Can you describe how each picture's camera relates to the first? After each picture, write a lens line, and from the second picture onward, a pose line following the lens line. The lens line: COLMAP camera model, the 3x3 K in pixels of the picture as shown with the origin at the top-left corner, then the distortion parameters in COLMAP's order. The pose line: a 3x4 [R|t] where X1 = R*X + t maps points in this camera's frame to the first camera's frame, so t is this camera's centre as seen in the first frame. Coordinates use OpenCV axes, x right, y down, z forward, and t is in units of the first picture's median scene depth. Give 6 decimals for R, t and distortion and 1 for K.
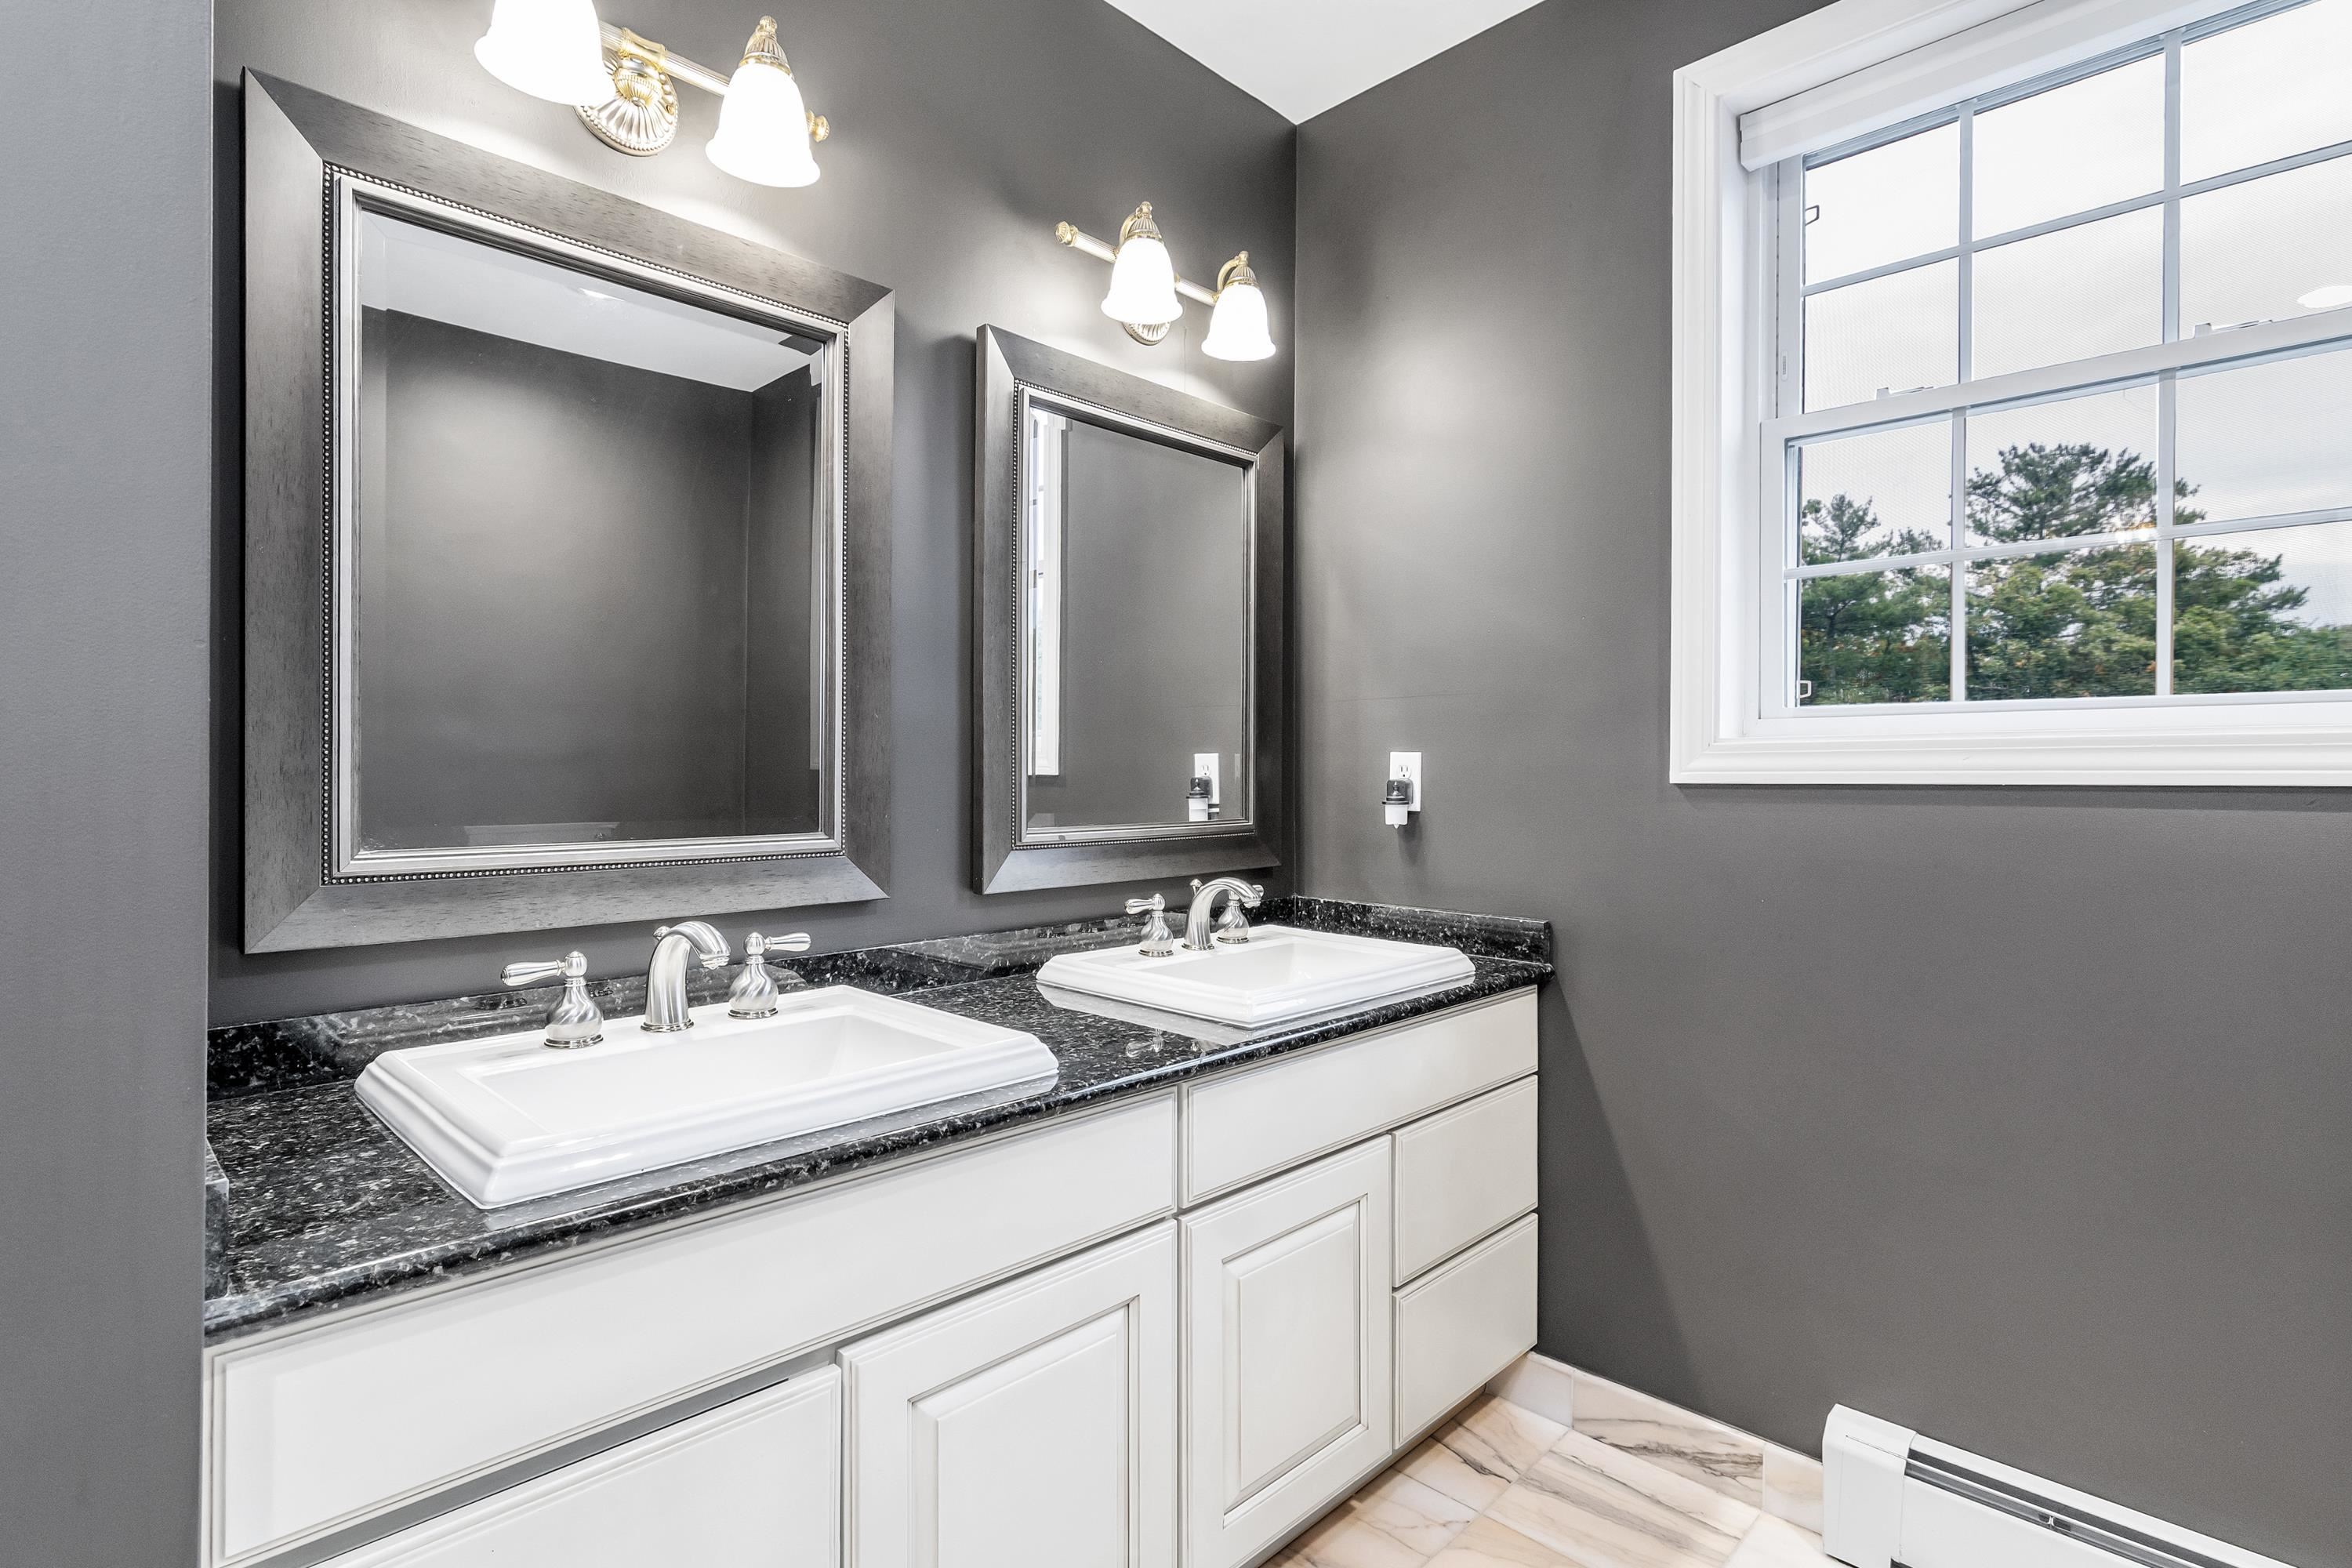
lens RADIAL K [[1144.1, 0, 1168.7], [0, 1144.1, 777.3], [0, 0, 1]] dist [0.001146, -0.000038]
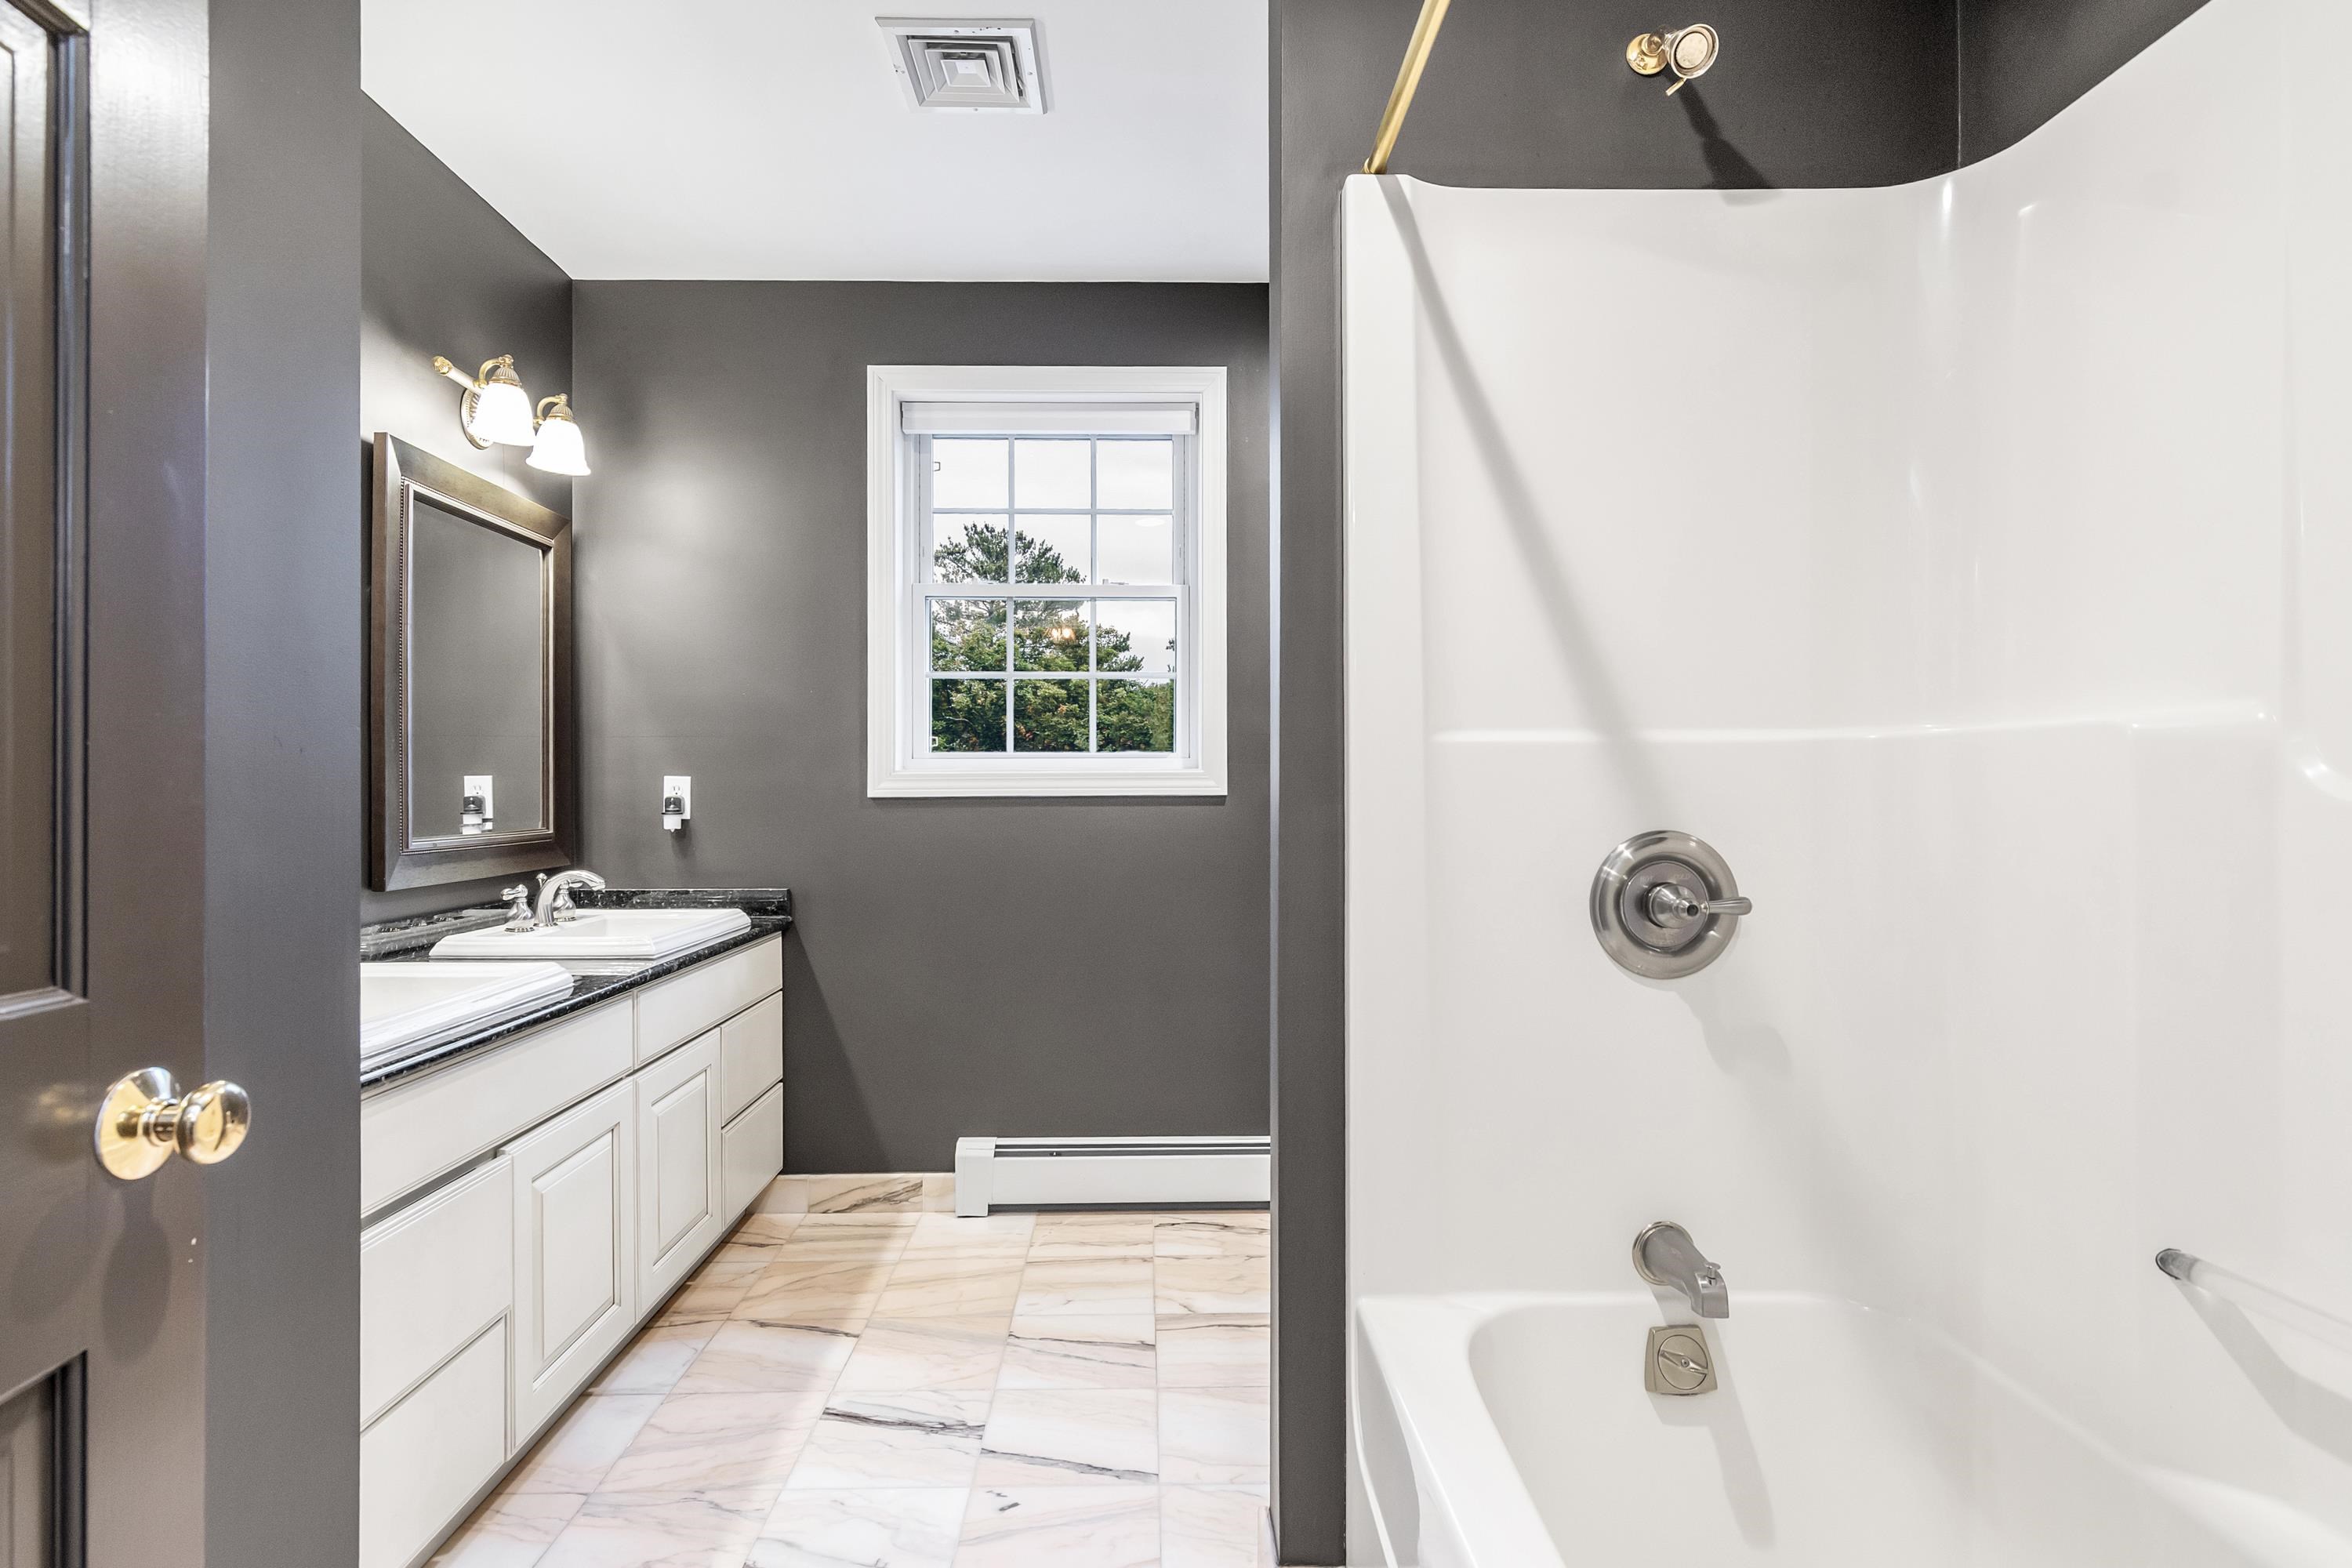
lens RADIAL K [[1154.9, 0, 1167.0], [0, 1154.9, 744.4], [0, 0, 1]] dist [0.001034, 0.000844]
pose [[0.696210, 0.024317, 0.717426, -0.441268], [0.005752, 0.999205, -0.039449, -0.002616], [-0.717815, 0.031591, 0.695517, -0.453117]]
